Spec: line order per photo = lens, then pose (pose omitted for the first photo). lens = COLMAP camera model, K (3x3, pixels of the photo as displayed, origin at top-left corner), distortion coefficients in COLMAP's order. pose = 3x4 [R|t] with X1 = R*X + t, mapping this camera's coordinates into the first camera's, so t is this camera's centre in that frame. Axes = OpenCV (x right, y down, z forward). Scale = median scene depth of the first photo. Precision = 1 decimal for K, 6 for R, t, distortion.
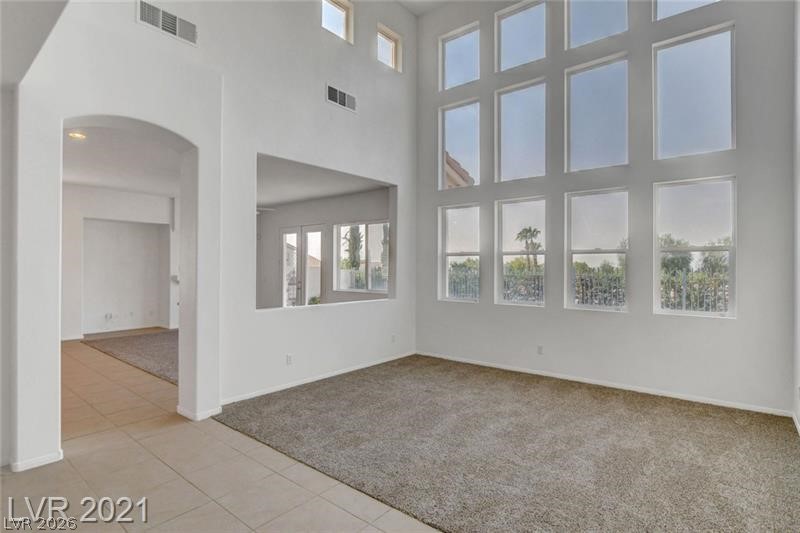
lens RADIAL K [[413.2, 0, 400.0], [0, 413.2, 266.5], [0, 0, 1]] dist [-0.003786, -0.000261]
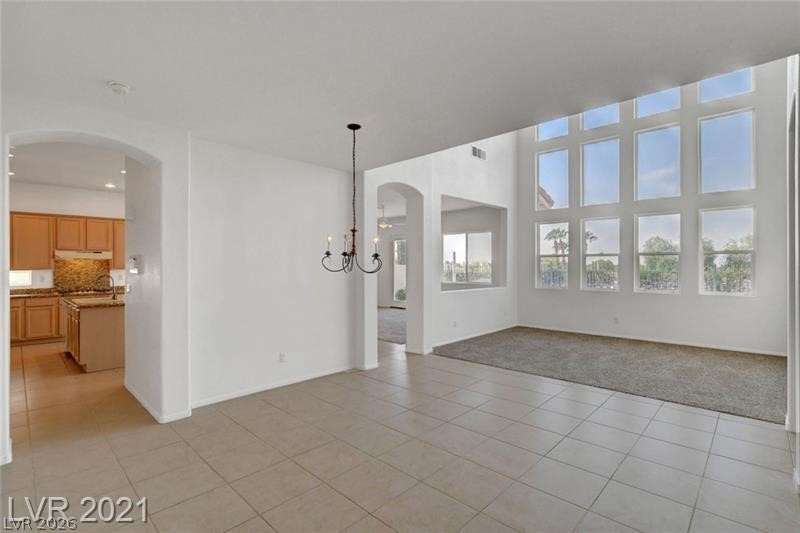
lens RADIAL K [[385.3, 0, 400.0], [0, 385.3, 266.5], [0, 0, 1]] dist [0.001332, -0.000139]
pose [[0.997831, -0.004630, -0.065659, -0.341862], [0.004920, 0.999979, 0.004261, -0.001187], [0.065638, -0.004575, 0.997833, -0.431155]]
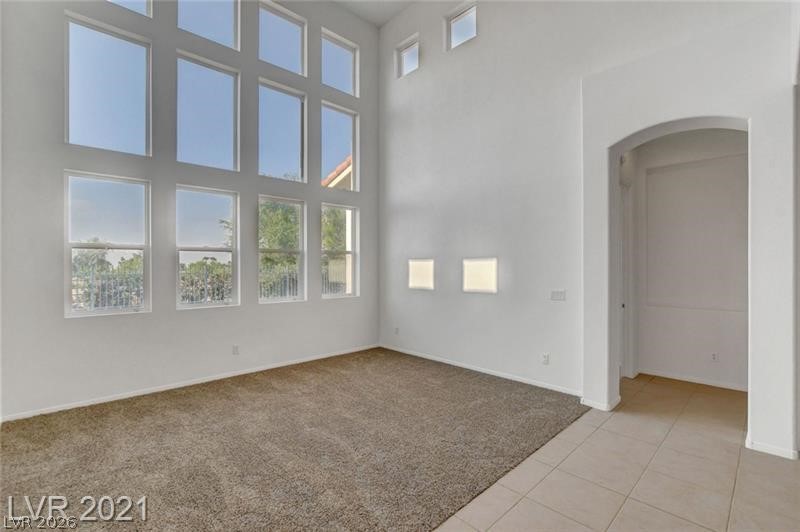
lens RADIAL K [[359.9, 0, 400.0], [0, 359.9, 266.0], [0, 0, 1]] dist [-0.000507, -0.000103]
pose [[0.127349, -0.005723, 0.991841, -0.448626], [-0.000915, 0.999982, 0.005887, -0.001767], [-0.991858, -0.001657, 0.127342, 0.503194]]
